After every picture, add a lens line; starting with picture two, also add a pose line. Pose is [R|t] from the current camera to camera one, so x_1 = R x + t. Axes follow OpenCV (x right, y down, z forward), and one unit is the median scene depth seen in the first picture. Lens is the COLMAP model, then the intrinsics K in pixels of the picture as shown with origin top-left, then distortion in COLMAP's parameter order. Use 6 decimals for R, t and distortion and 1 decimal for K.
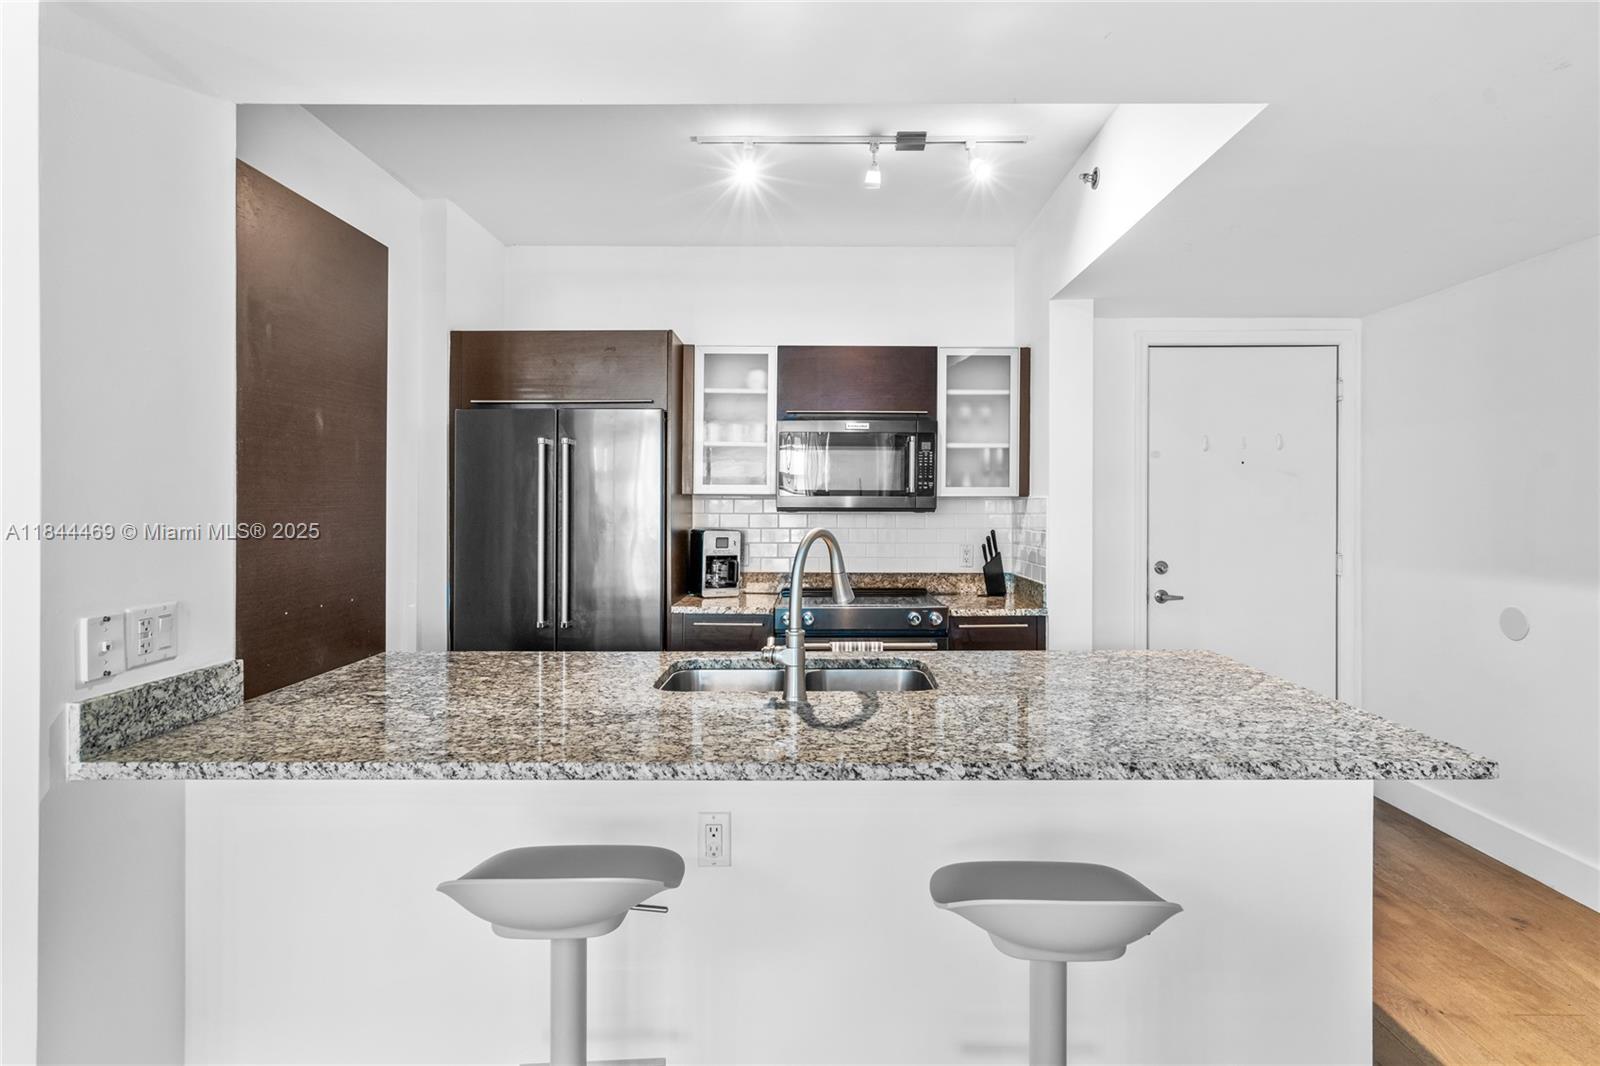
lens RADIAL K [[806.8, 0, 814.2], [0, 806.8, 510.5], [0, 0, 1]] dist [0.000269, 0.000503]
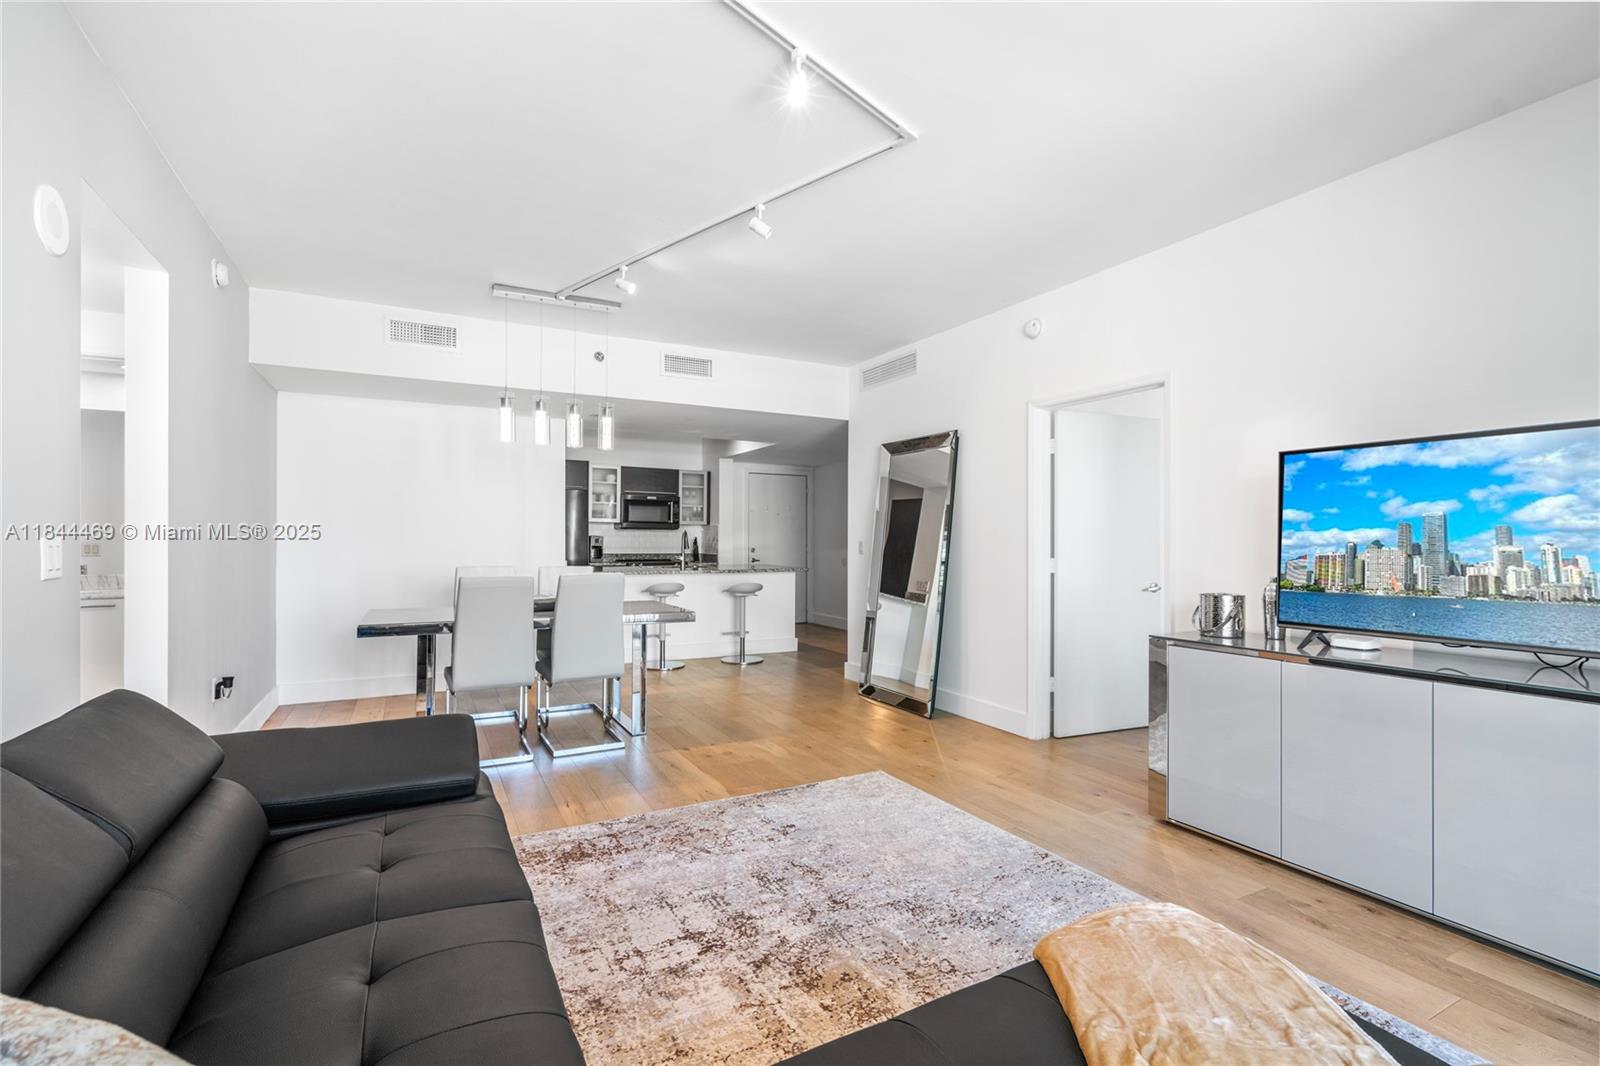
lens RADIAL K [[721.4, 0, 837.2], [0, 721.4, 536.9], [0, 0, 1]] dist [-0.072211, 0.000024]
pose [[0.853030, 0.007007, 0.521815, -0.671803], [-0.003578, 0.999965, -0.007579, 0.042744], [-0.521850, 0.004598, 0.853025, -1.383551]]
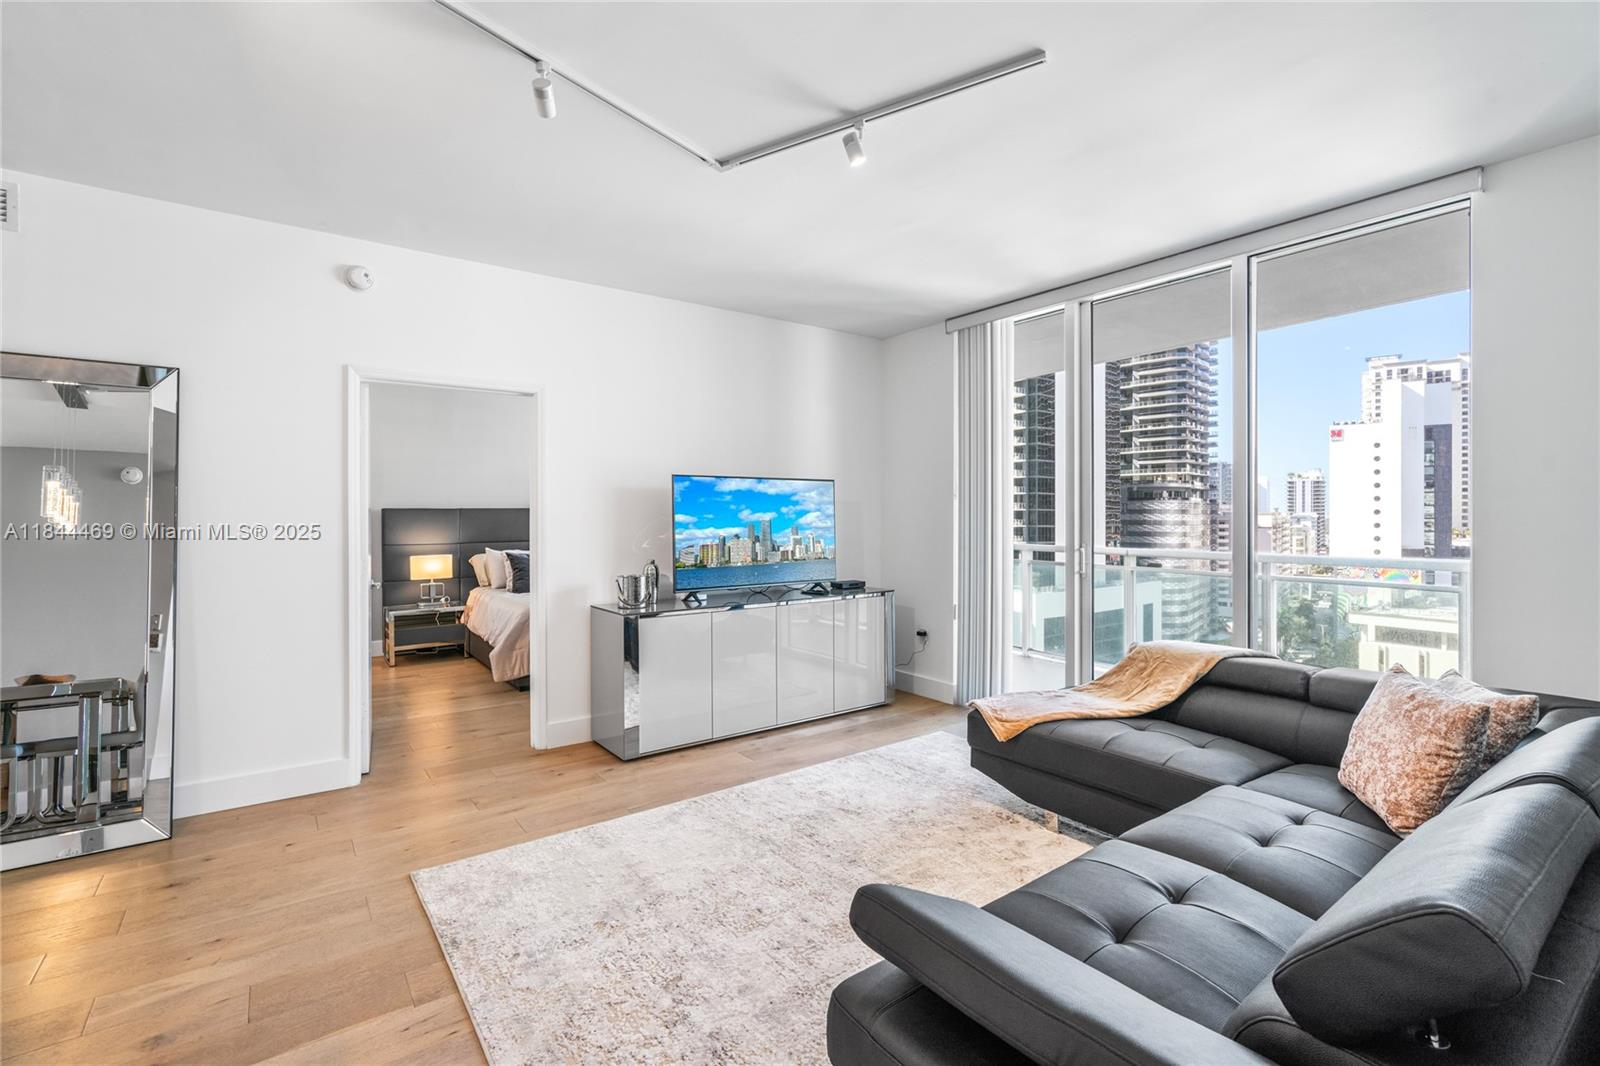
lens RADIAL K [[723.0, 0, 804.8], [0, 723.0, 516.2], [0, 0, 1]] dist [-0.005717, 0.001303]
pose [[-0.600307, 0.002097, 0.799767, -0.908662], [0.009401, 0.999946, 0.004434, 0.004751], [-0.799714, 0.010180, -0.600294, -0.445830]]
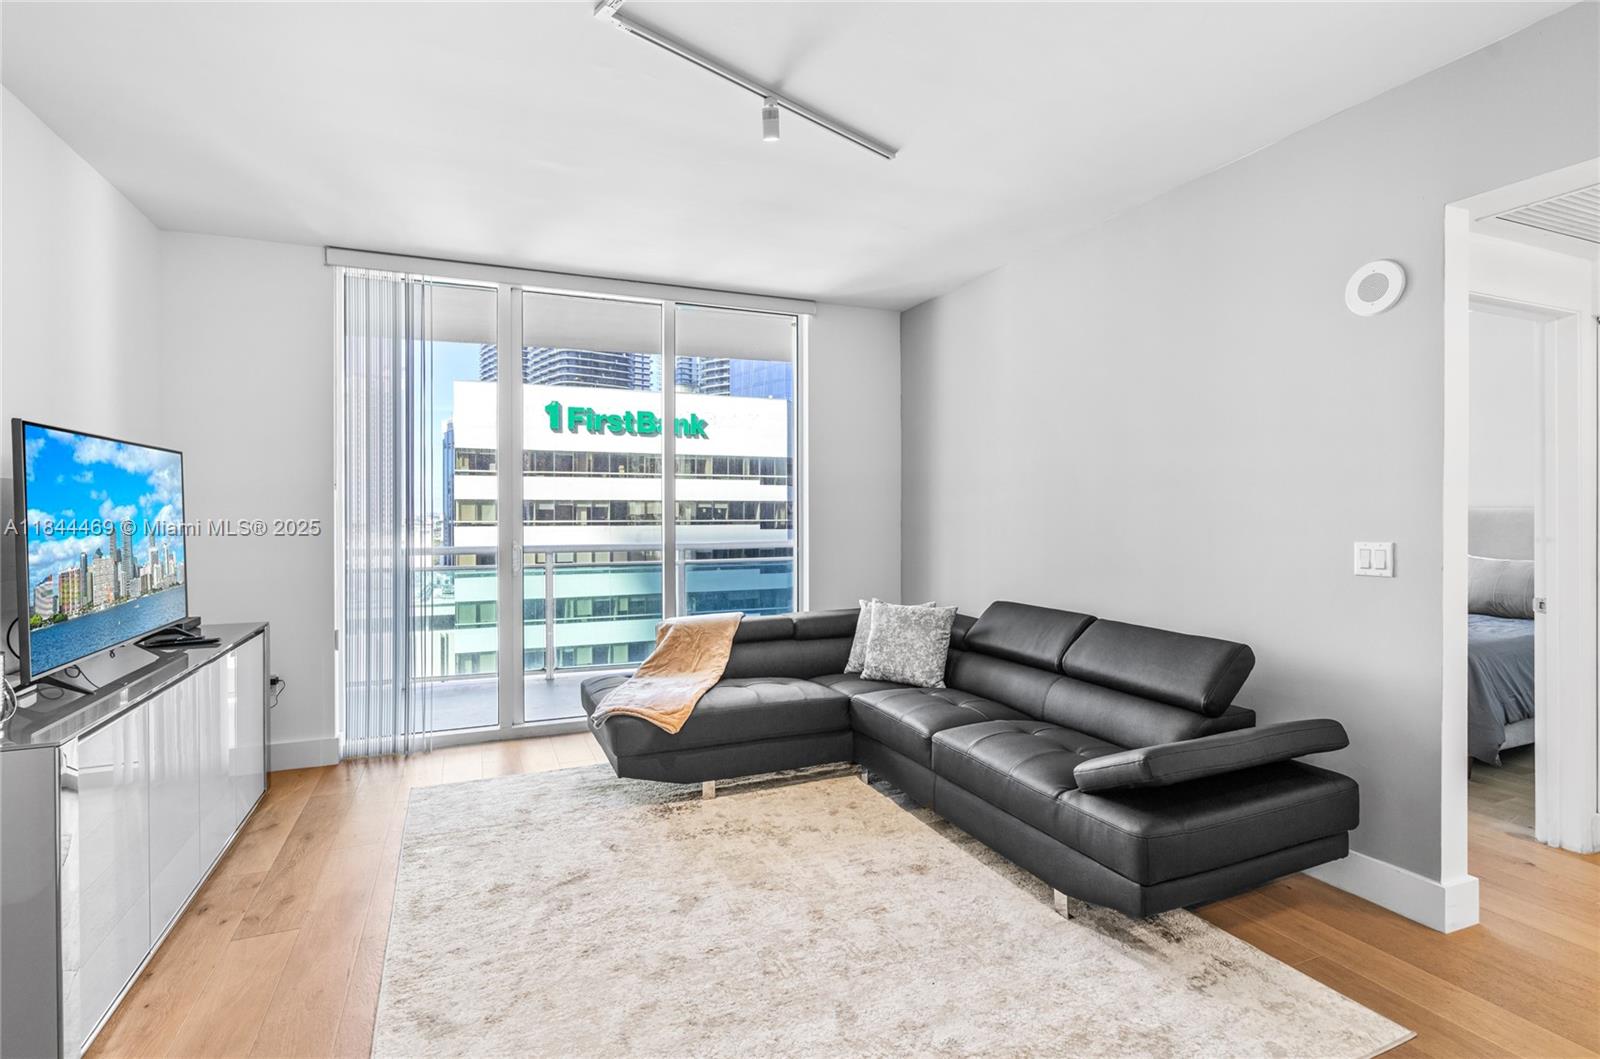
lens RADIAL K [[759.9, 0, 779.3], [0, 759.9, 519.2], [0, 0, 1]] dist [-0.014173, -0.000071]
pose [[-0.920798, 0.009276, -0.389929, -0.150919], [0.002416, 0.999834, 0.018080, 0.004130], [0.390032, 0.015706, -0.920668, -0.265972]]
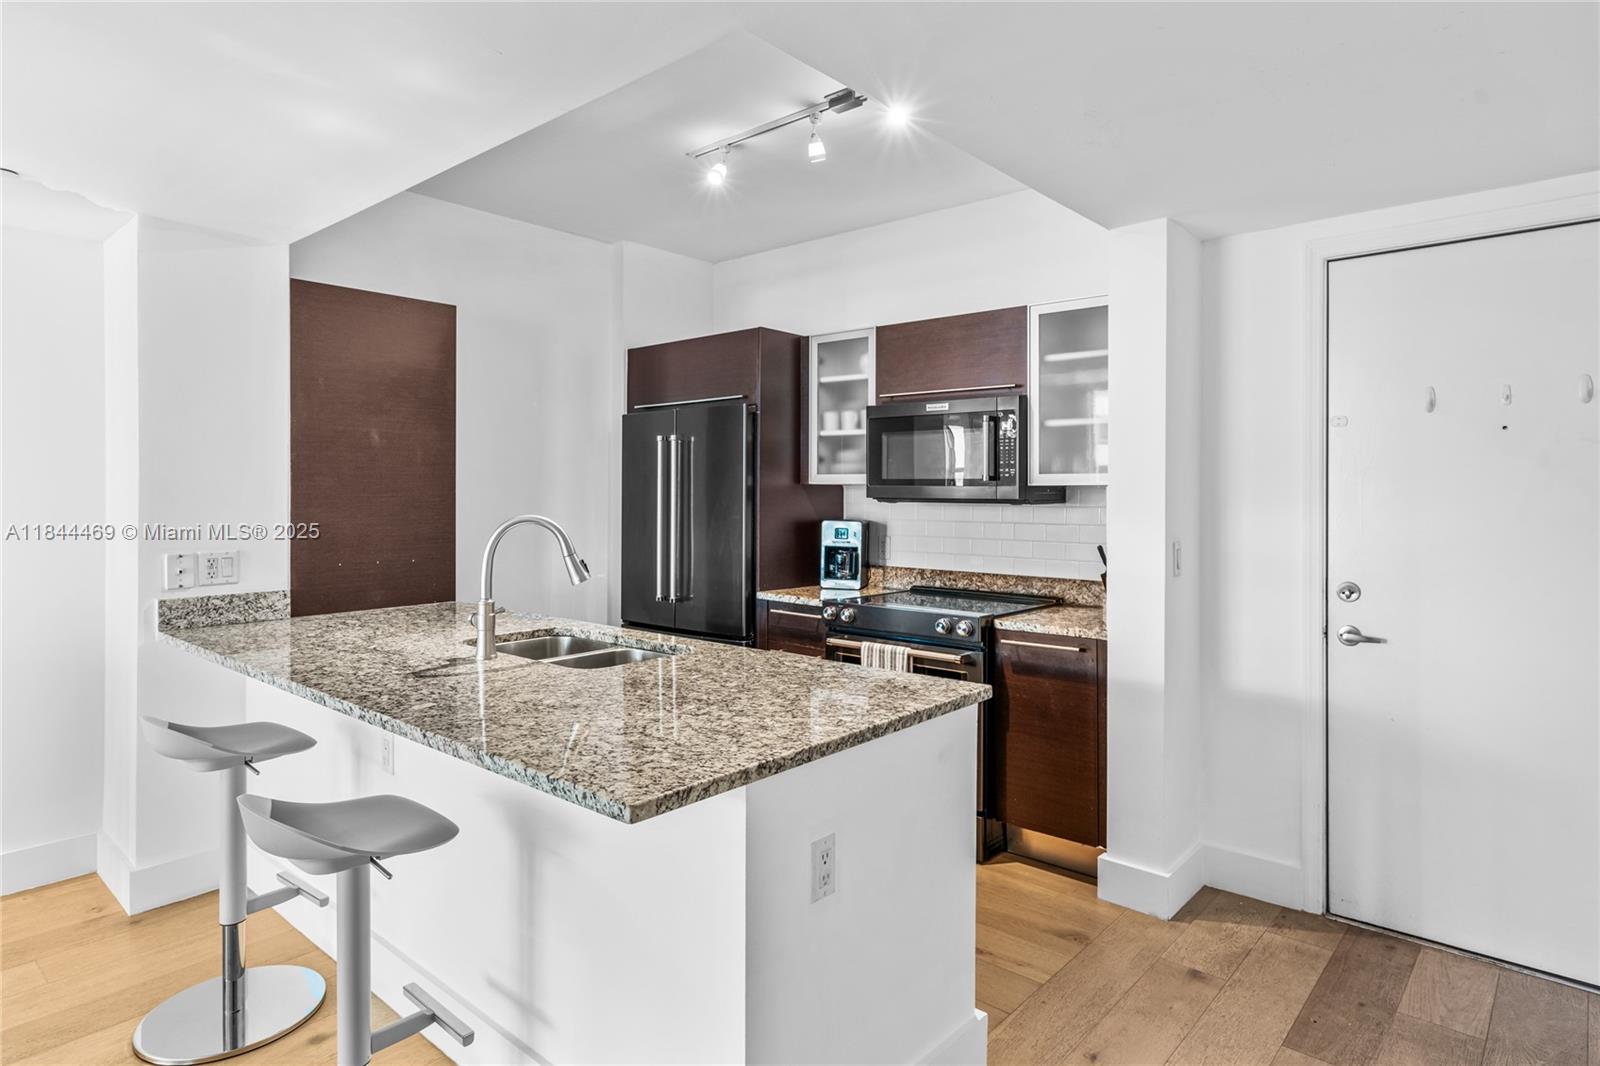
lens RADIAL K [[895.1, 0, 807.1], [0, 895.1, 500.3], [0, 0, 1]] dist [-0.000643, 0.000369]
pose [[0.756887, 0.007013, -0.653508, 0.584074], [-0.007476, 0.999970, 0.002072, -0.002404], [0.653503, 0.003317, 0.756917, 0.153679]]
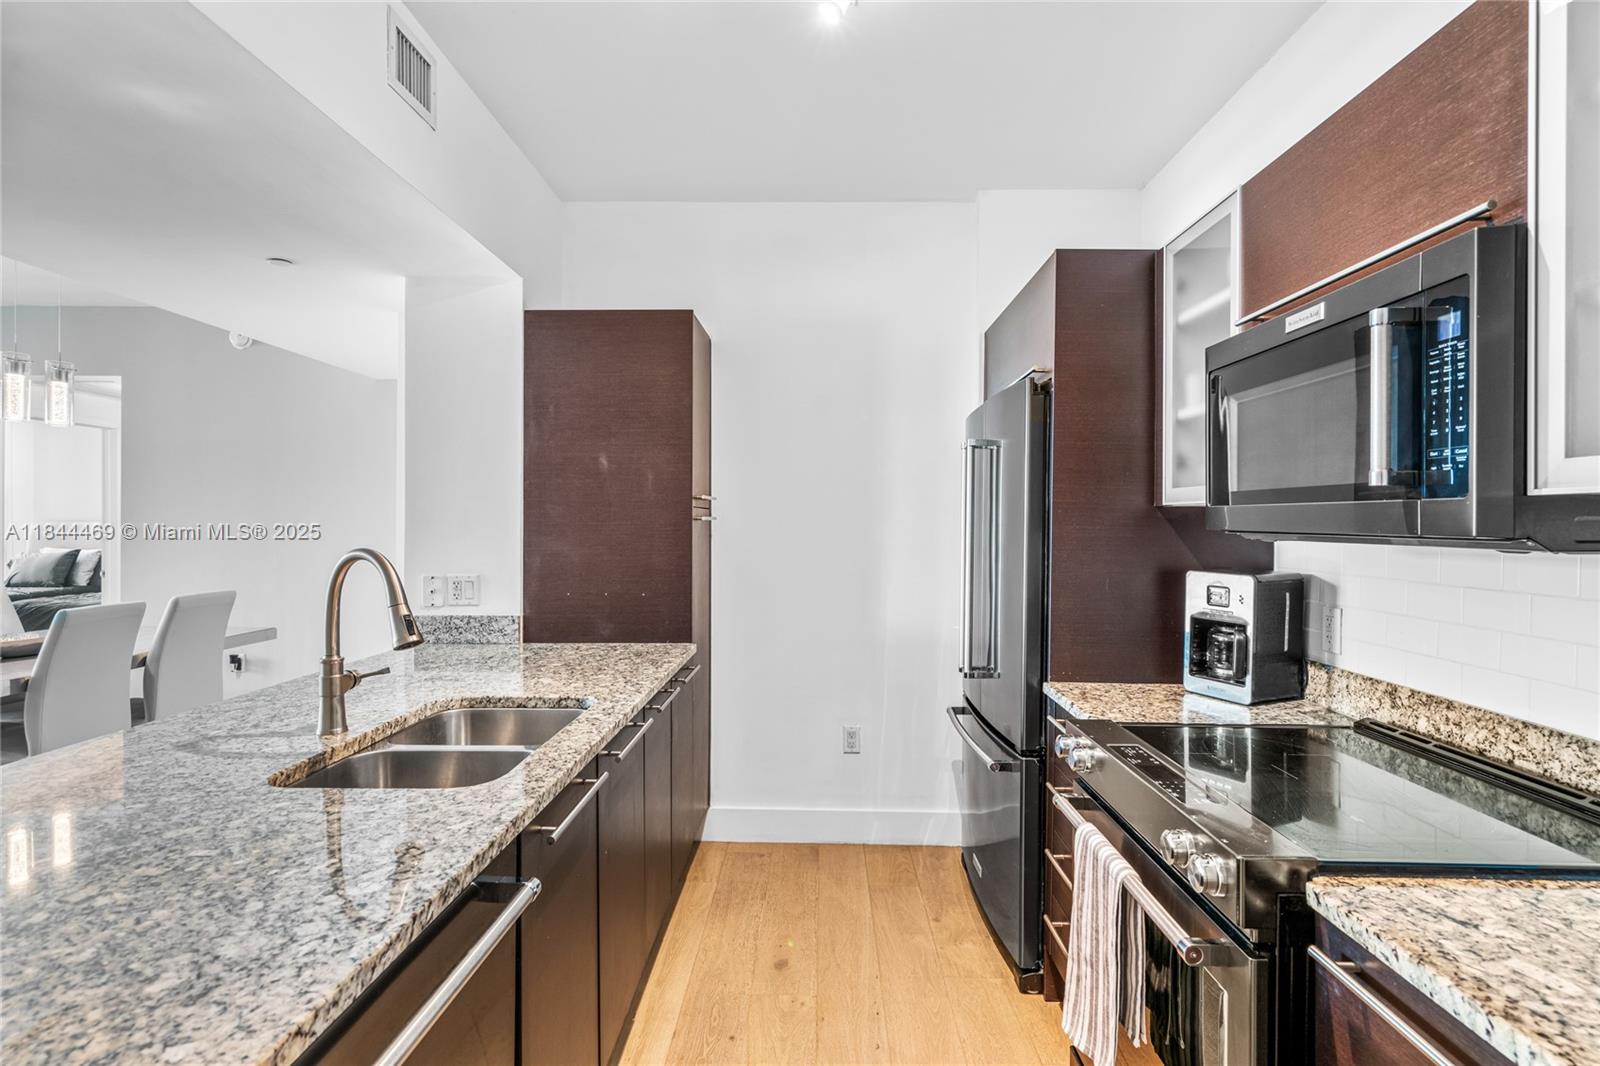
lens RADIAL K [[801.8, 0, 806.2], [0, 801.8, 528.3], [0, 0, 1]] dist [0.001016, 0.000631]
pose [[-0.014853, 0.006752, -0.999867, 0.430760], [-0.011457, 0.999910, 0.006922, -0.005118], [0.999824, 0.011558, -0.014774, 0.760966]]
